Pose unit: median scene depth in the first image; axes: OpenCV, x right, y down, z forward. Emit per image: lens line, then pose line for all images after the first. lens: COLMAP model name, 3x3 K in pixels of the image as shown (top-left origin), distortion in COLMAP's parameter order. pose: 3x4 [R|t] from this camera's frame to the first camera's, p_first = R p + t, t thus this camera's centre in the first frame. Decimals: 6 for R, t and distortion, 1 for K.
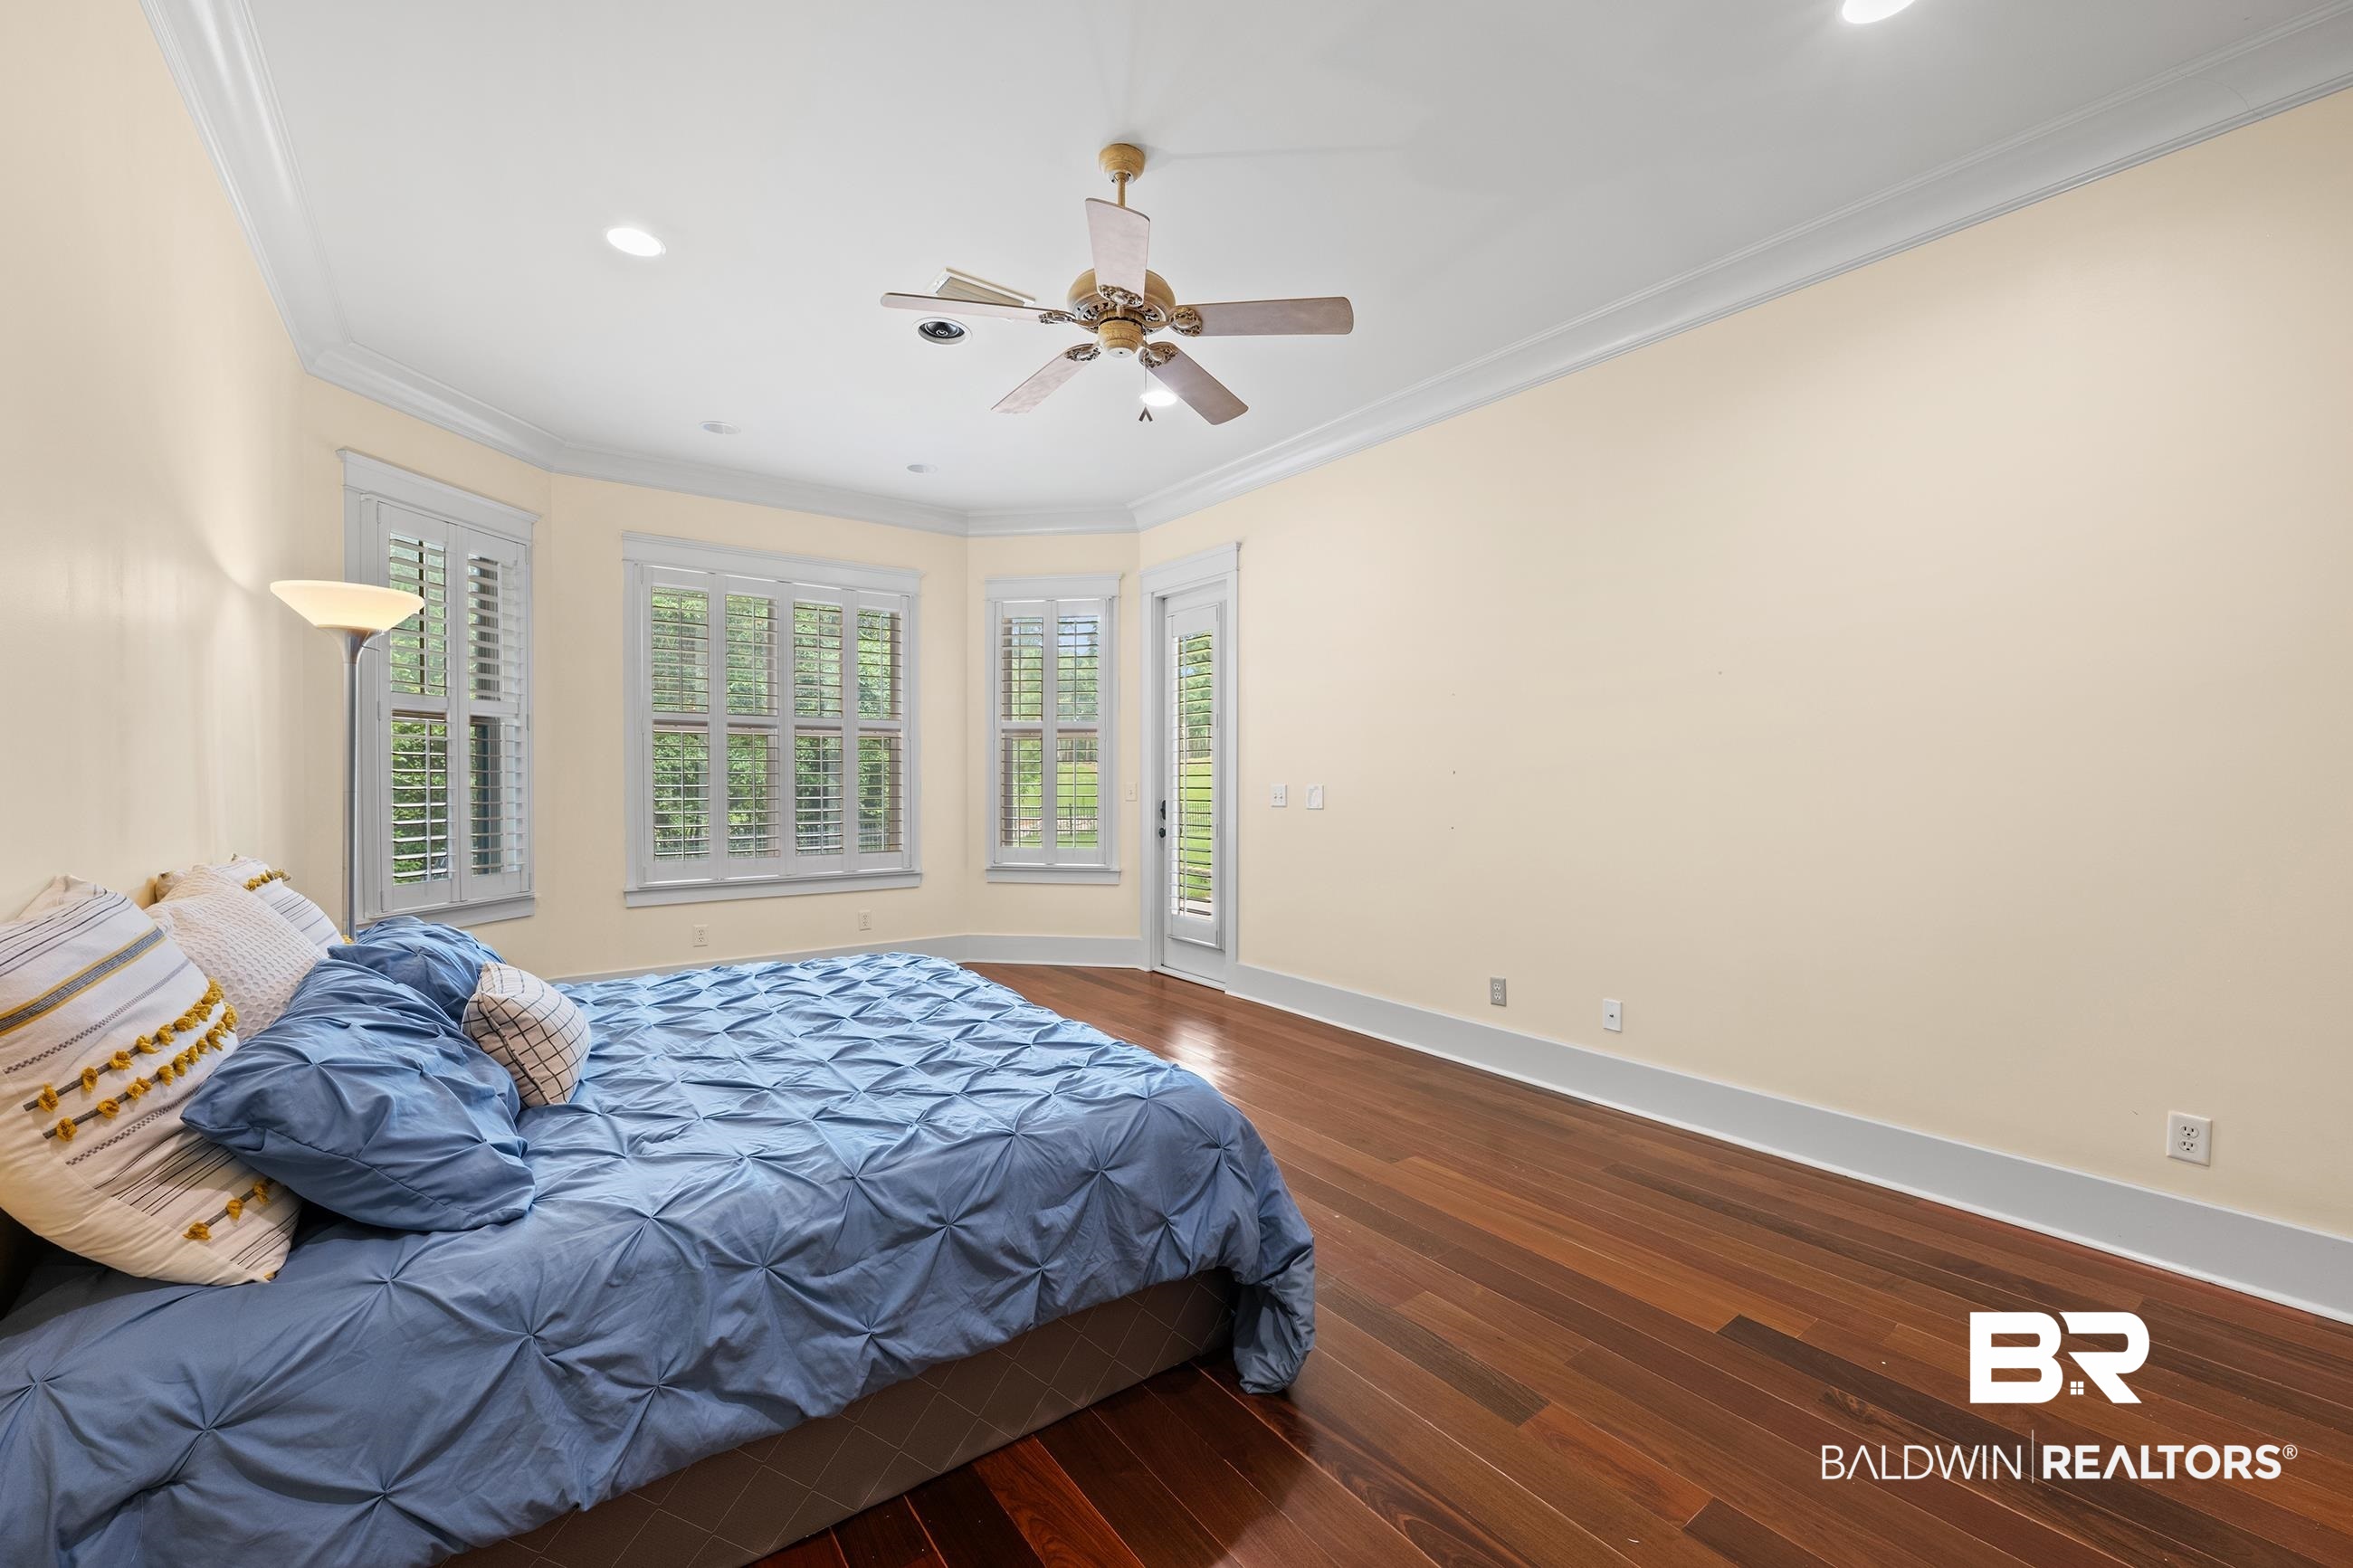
lens RADIAL K [[941.9, 0, 1180.1], [0, 941.9, 782.2], [0, 0, 1]] dist [0.000341, 0.000801]
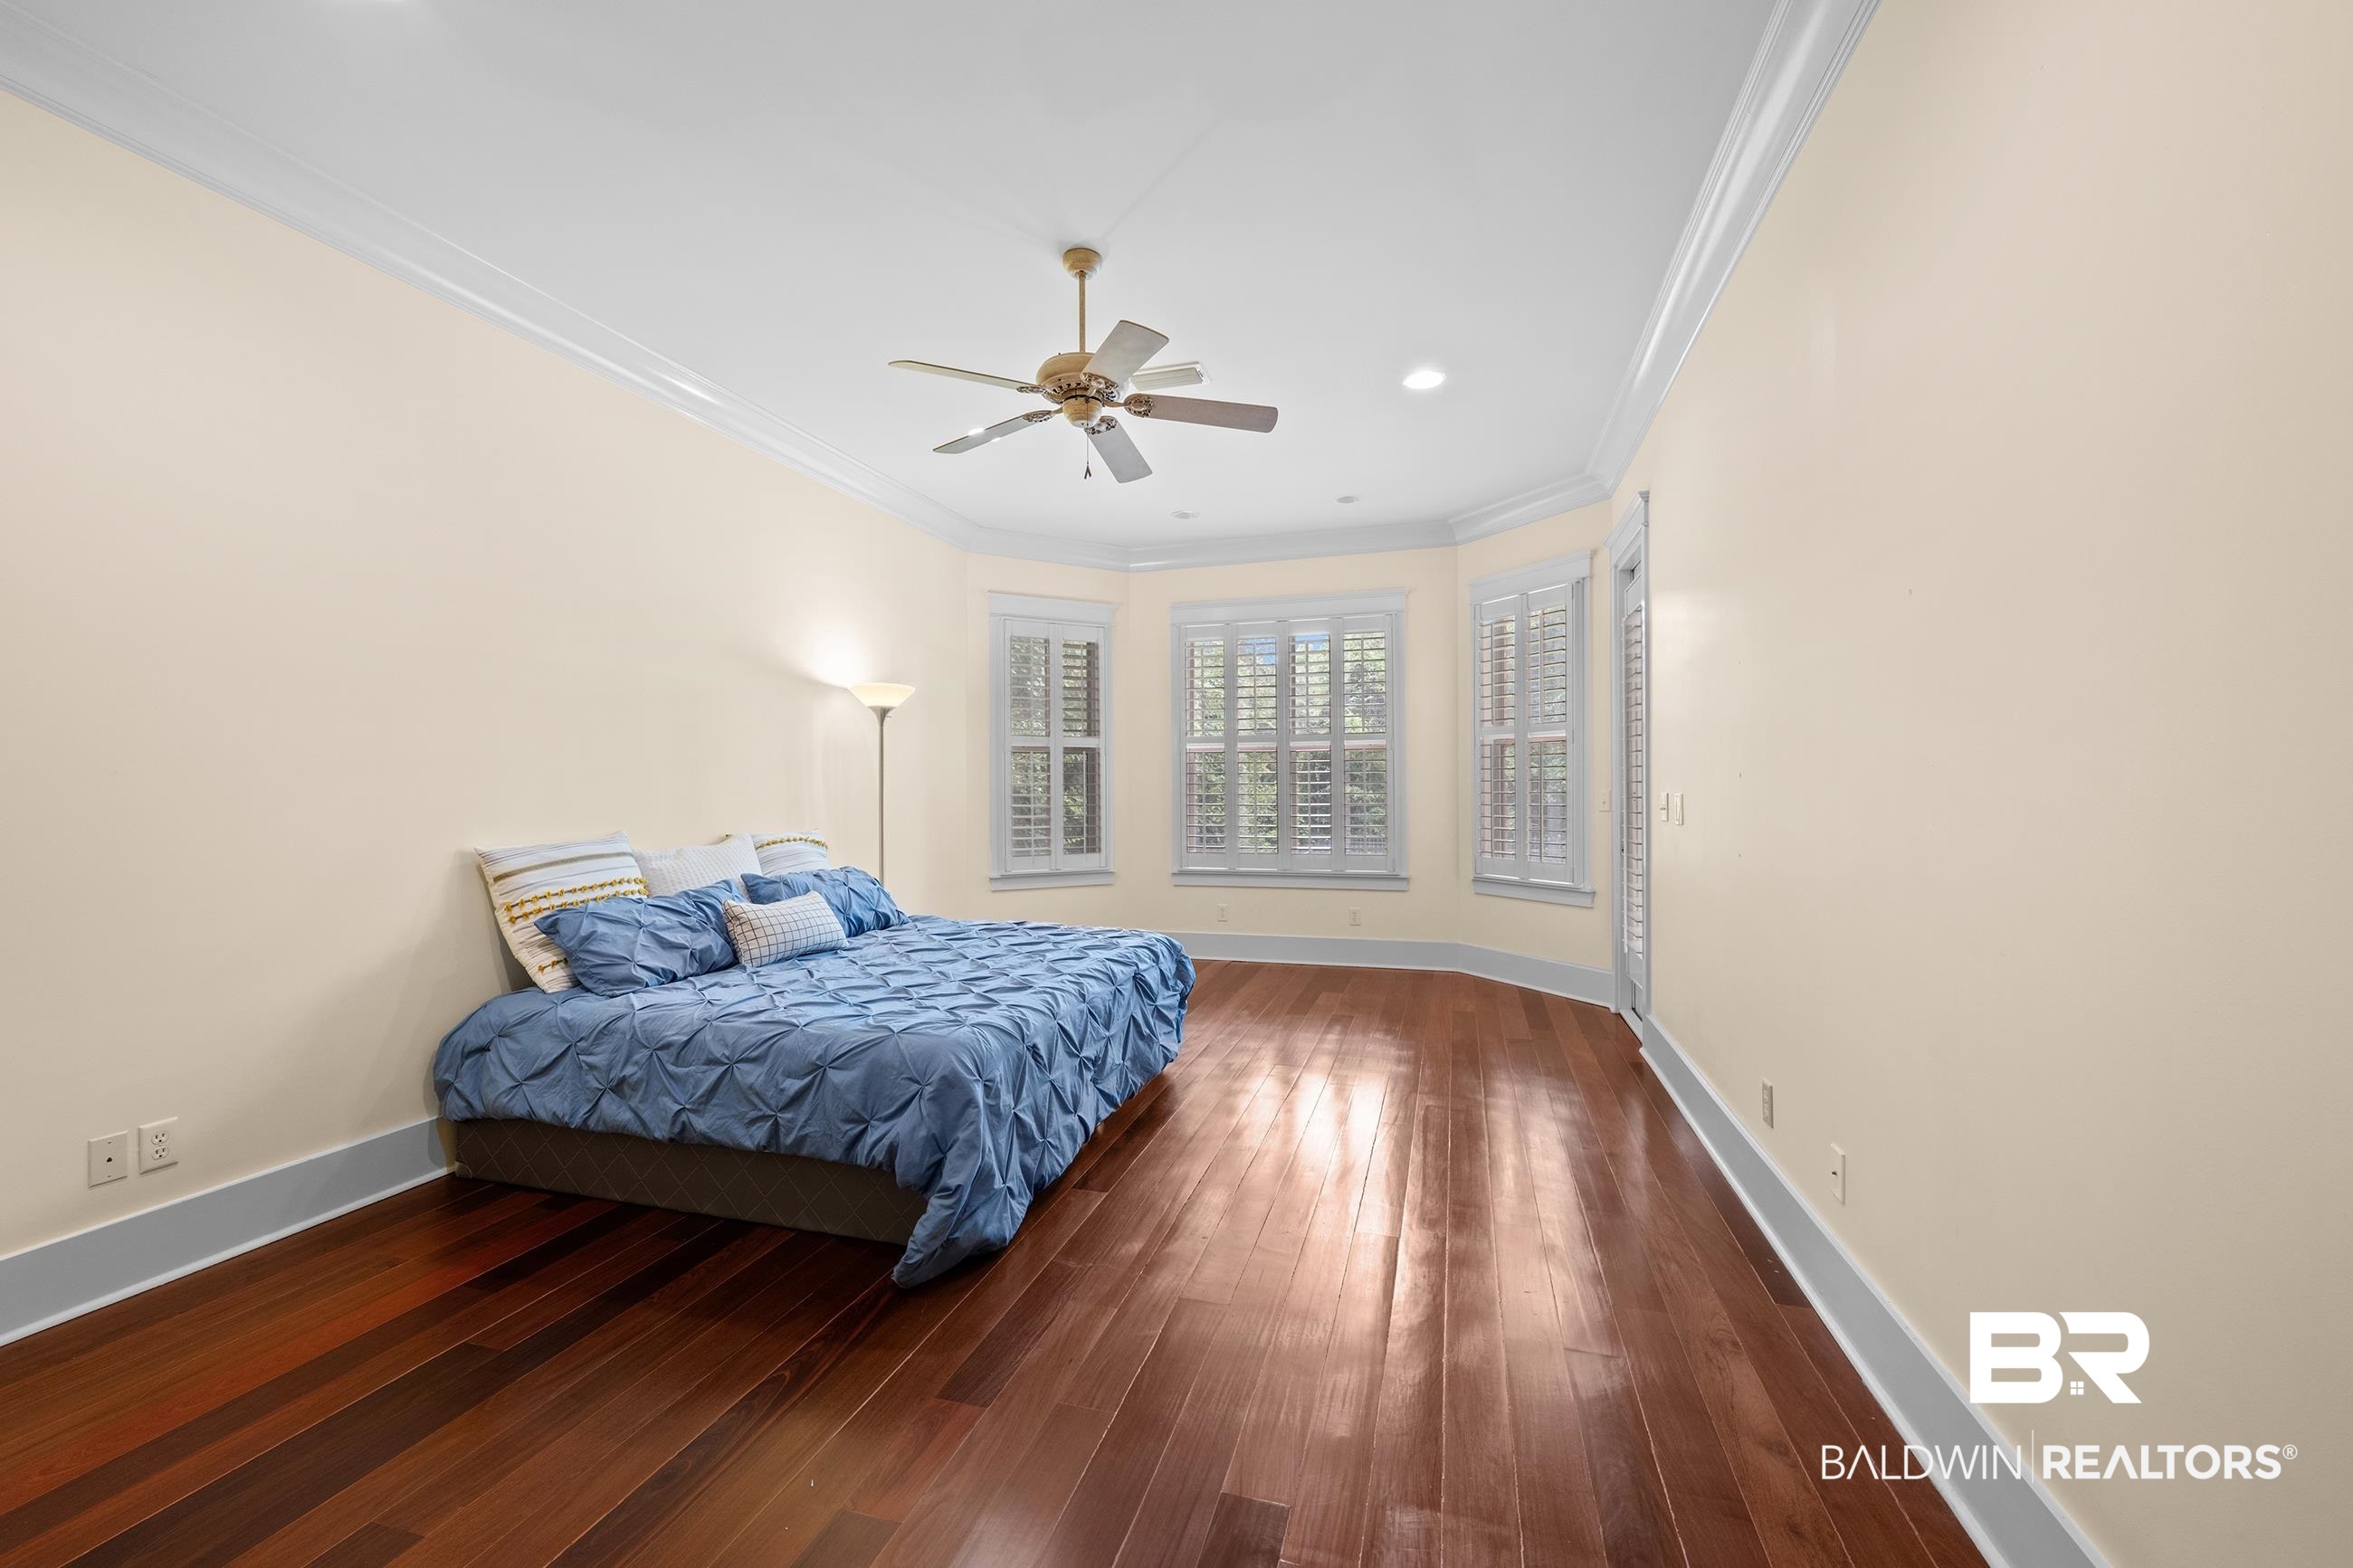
lens RADIAL K [[941.9, 0, 1180.2], [0, 941.9, 787.0], [0, 0, 1]] dist [0.000341, 0.000801]
pose [[0.591276, -0.005639, -0.806450, 1.492178], [0.003089, 0.999984, -0.004728, 0.000886], [0.806464, 0.000304, 0.591284, 0.644584]]
